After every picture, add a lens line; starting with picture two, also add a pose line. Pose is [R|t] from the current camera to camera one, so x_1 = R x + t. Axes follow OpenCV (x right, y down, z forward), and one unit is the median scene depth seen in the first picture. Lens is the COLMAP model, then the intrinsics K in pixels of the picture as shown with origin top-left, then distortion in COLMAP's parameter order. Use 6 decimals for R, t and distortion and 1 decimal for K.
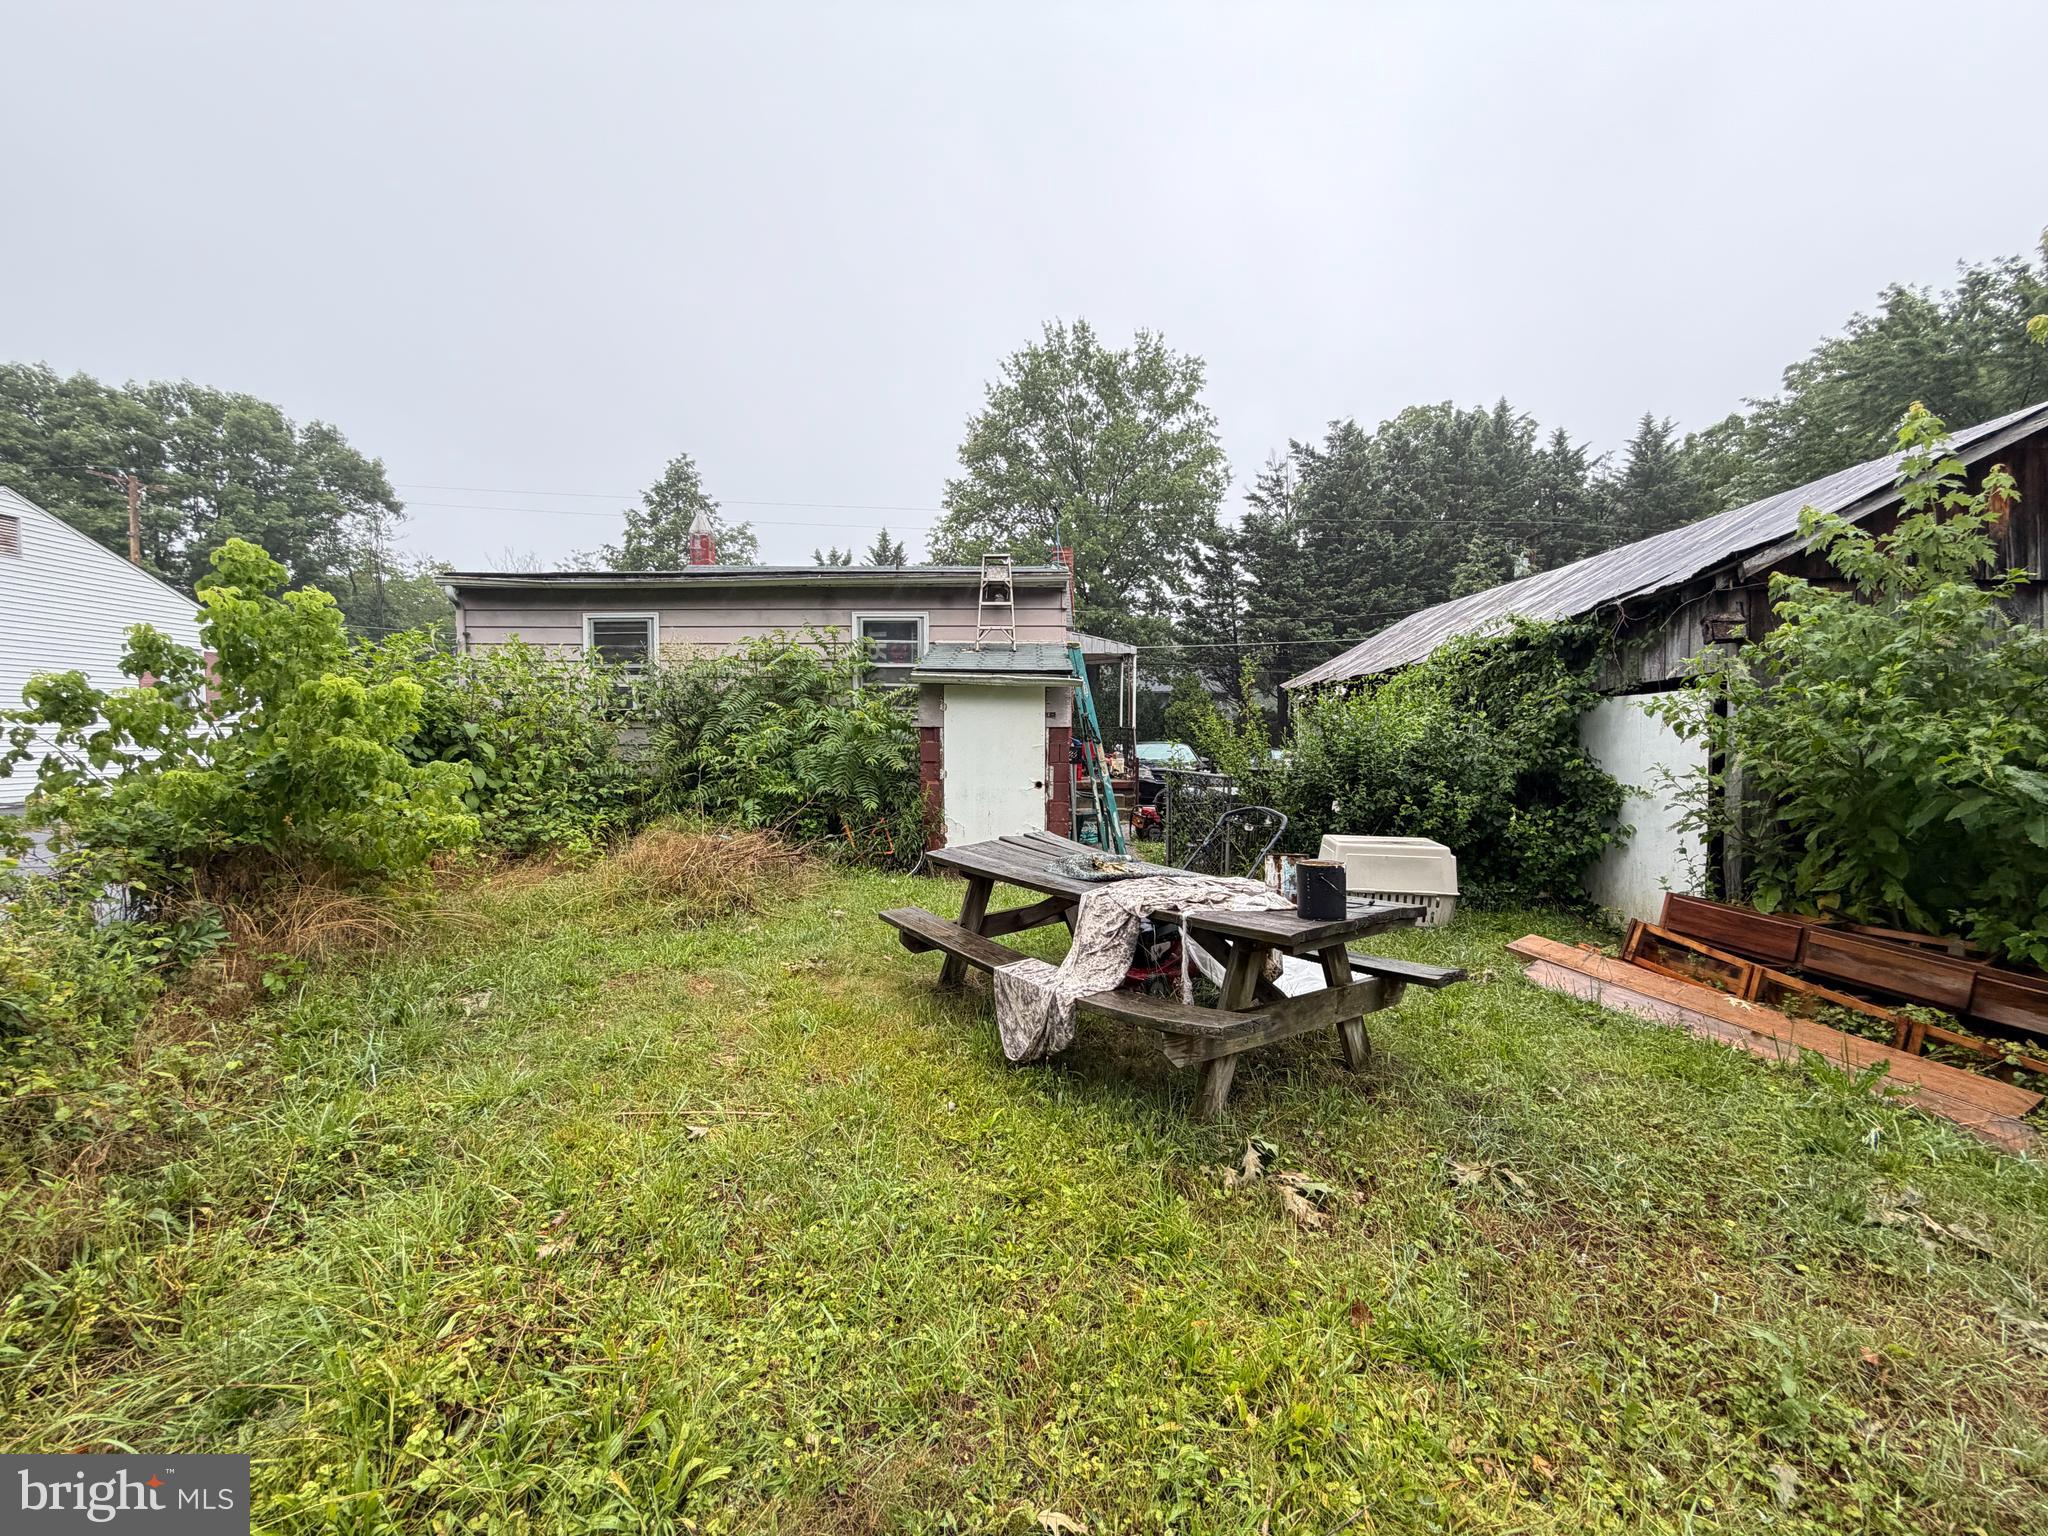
lens RADIAL K [[814.5, 0, 1013.2], [0, 814.5, 768.3], [0, 0, 1]] dist [-0.001079, 0.000396]
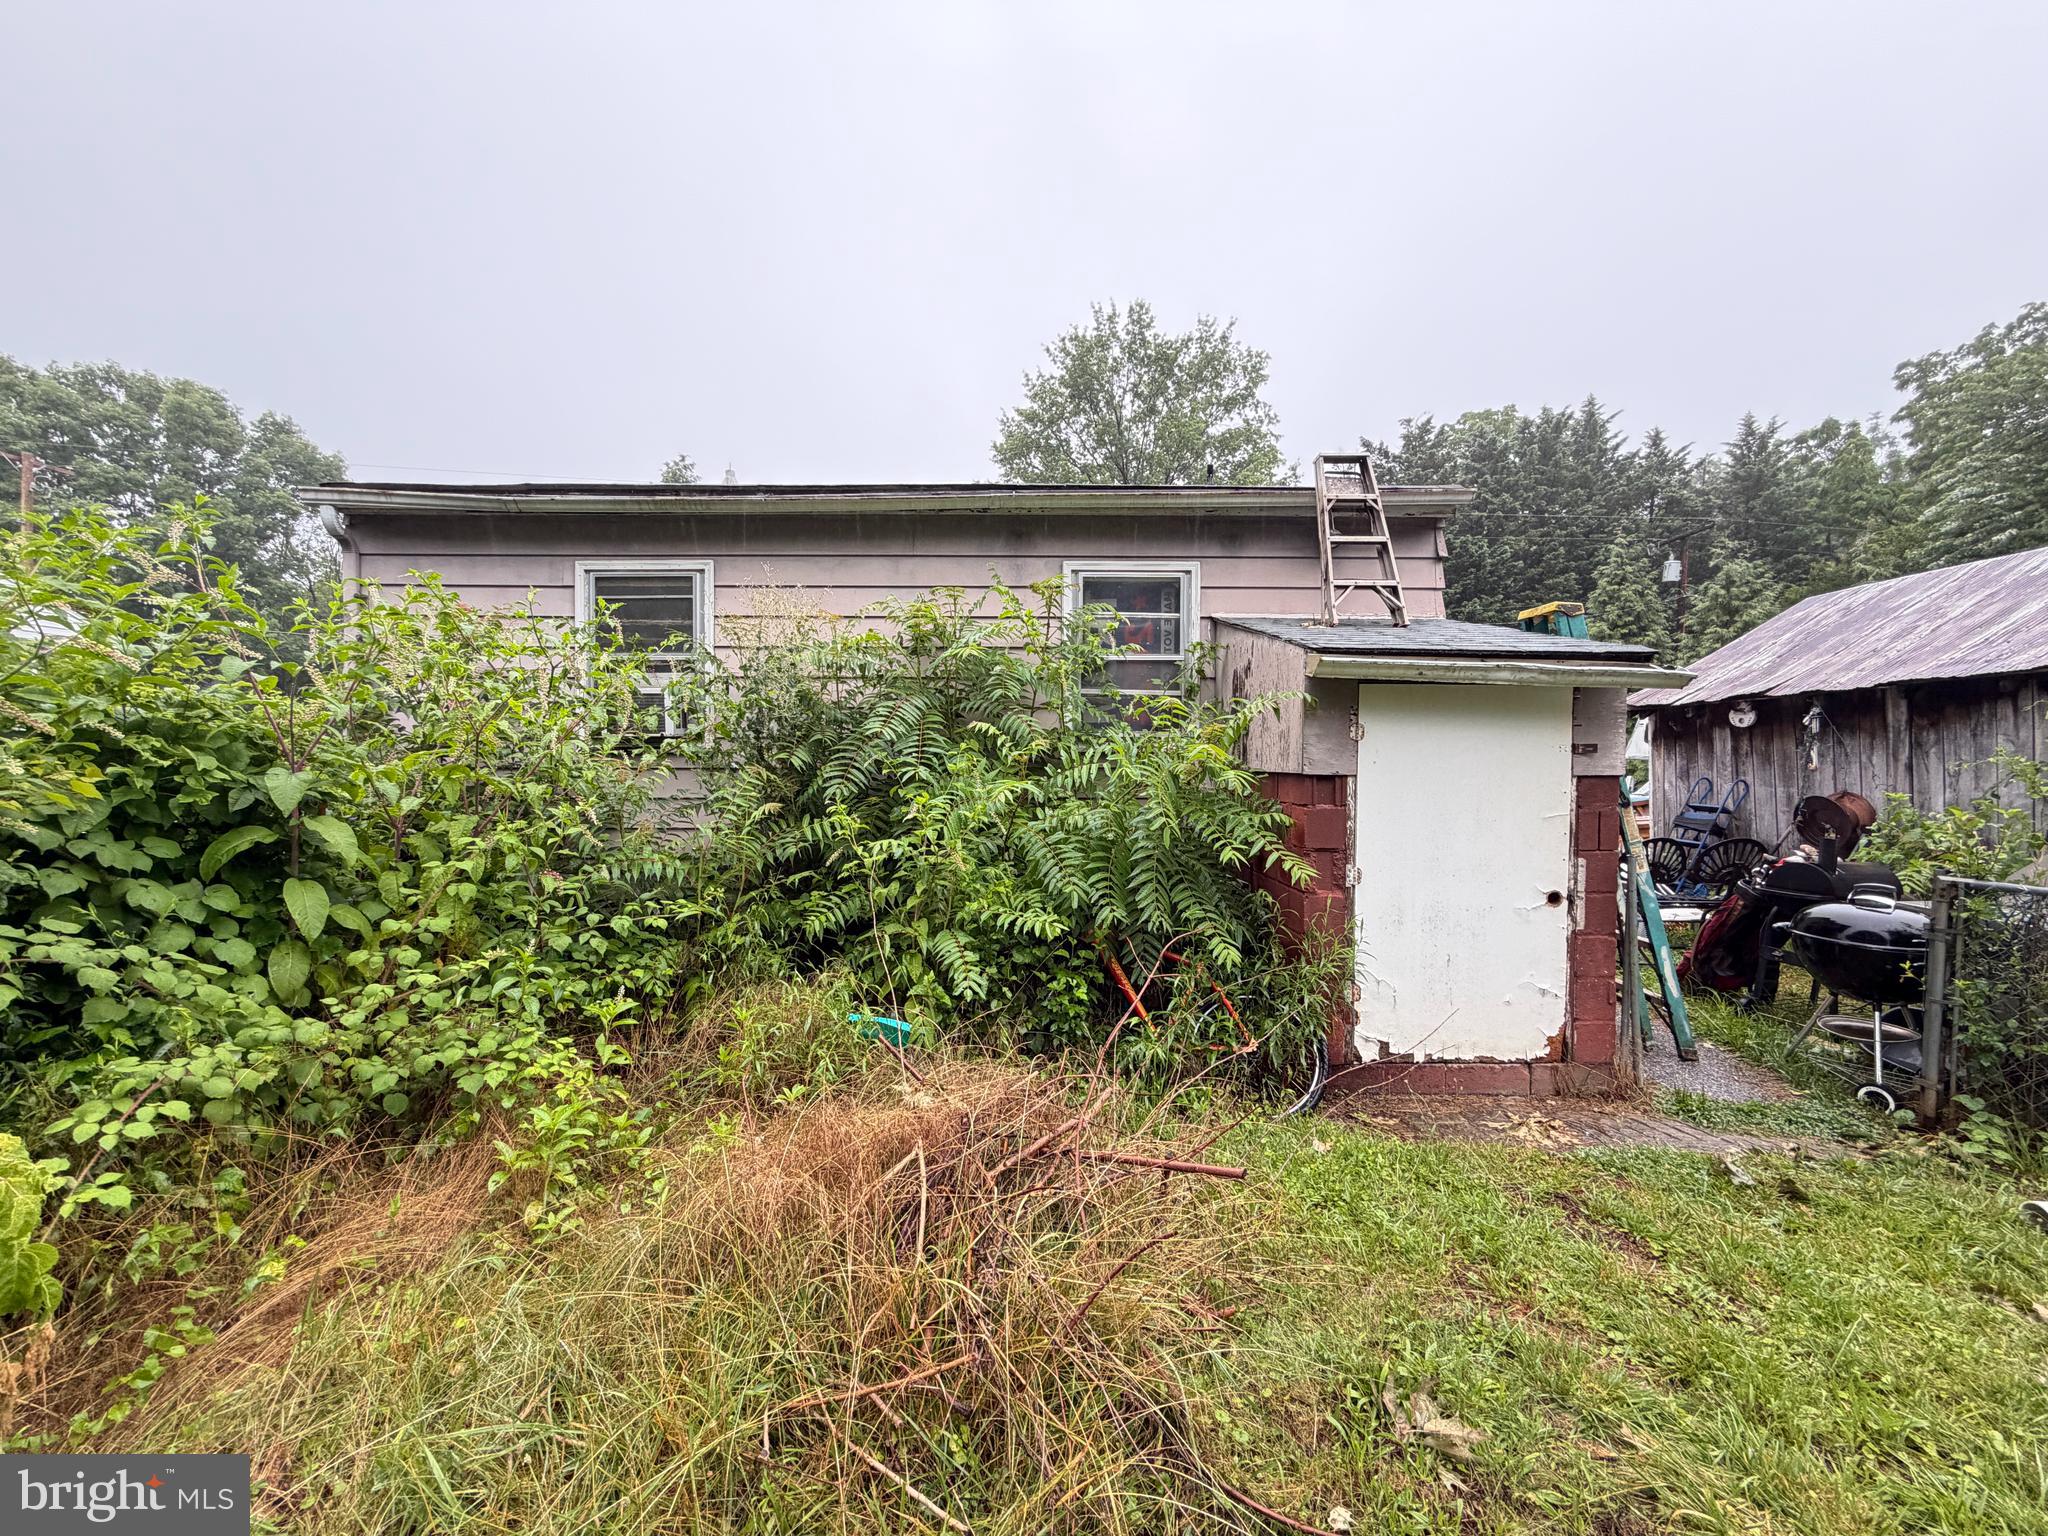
lens RADIAL K [[814.5, 0, 1020.2], [0, 814.5, 764.9], [0, 0, 1]] dist [-0.001079, 0.000396]
pose [[0.999667, 0.001478, 0.025747, -0.063759], [-0.000602, 0.999422, -0.034000, -0.008837], [-0.025782, 0.033974, 0.999090, 0.117627]]
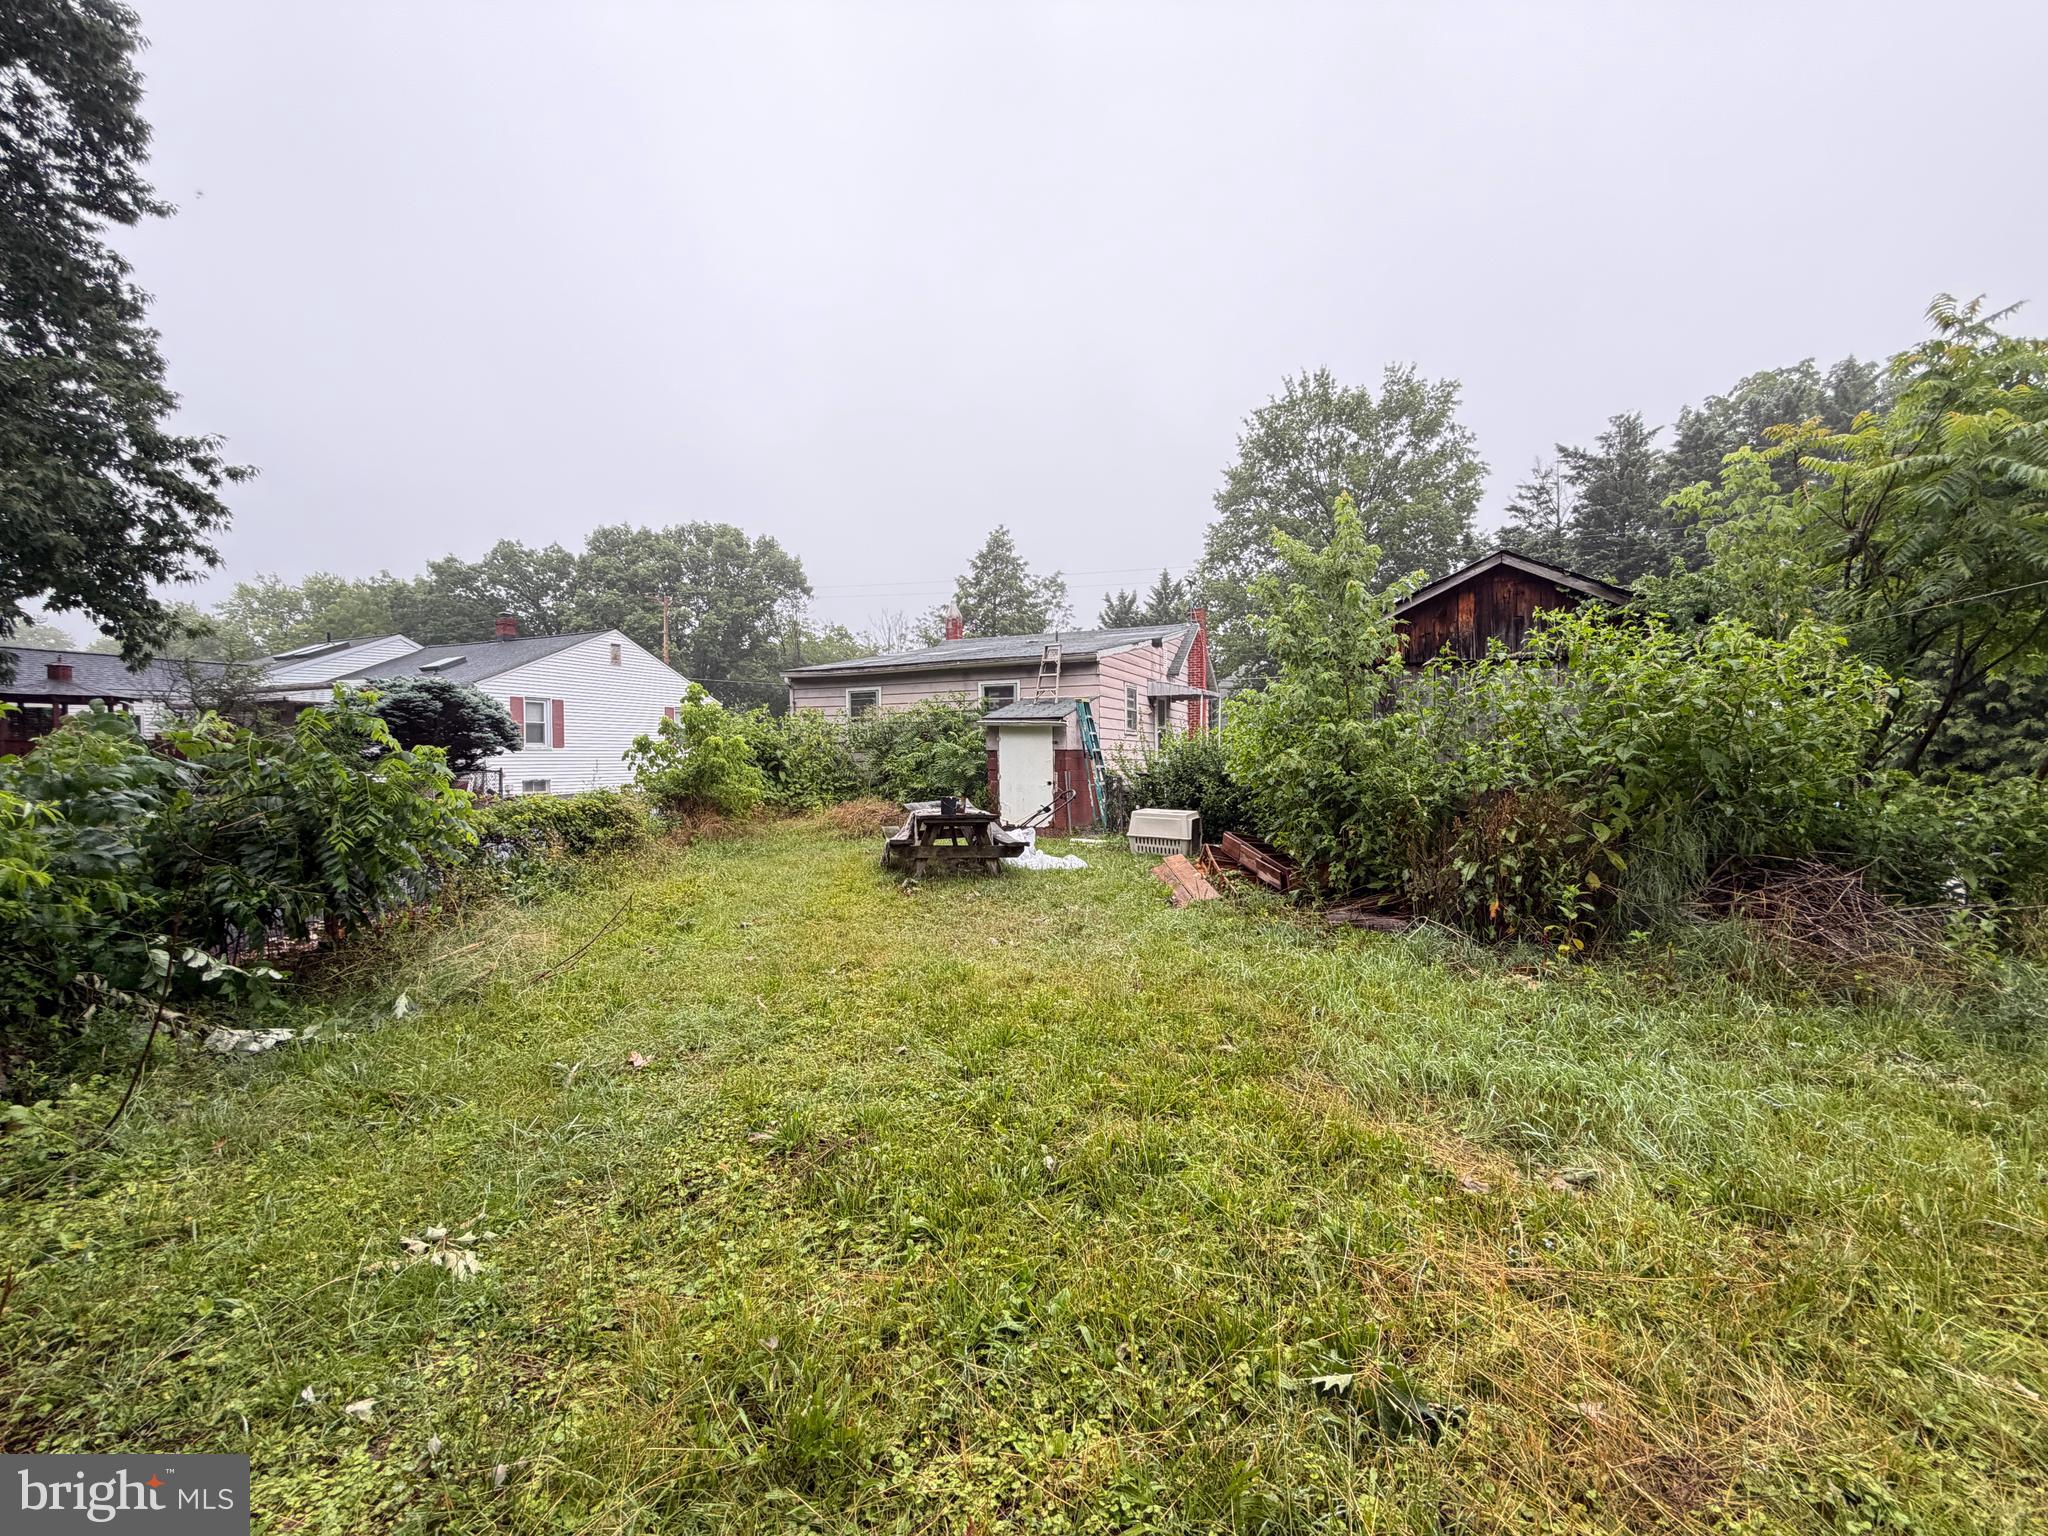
lens RADIAL K [[814.5, 0, 1012.7], [0, 814.5, 763.3], [0, 0, 1]] dist [-0.001079, 0.000396]
pose [[0.913628, -0.002363, -0.406544, 0.145139], [-0.009595, 0.999579, -0.027373, 0.005698], [0.406438, 0.028910, 0.913221, -0.133010]]
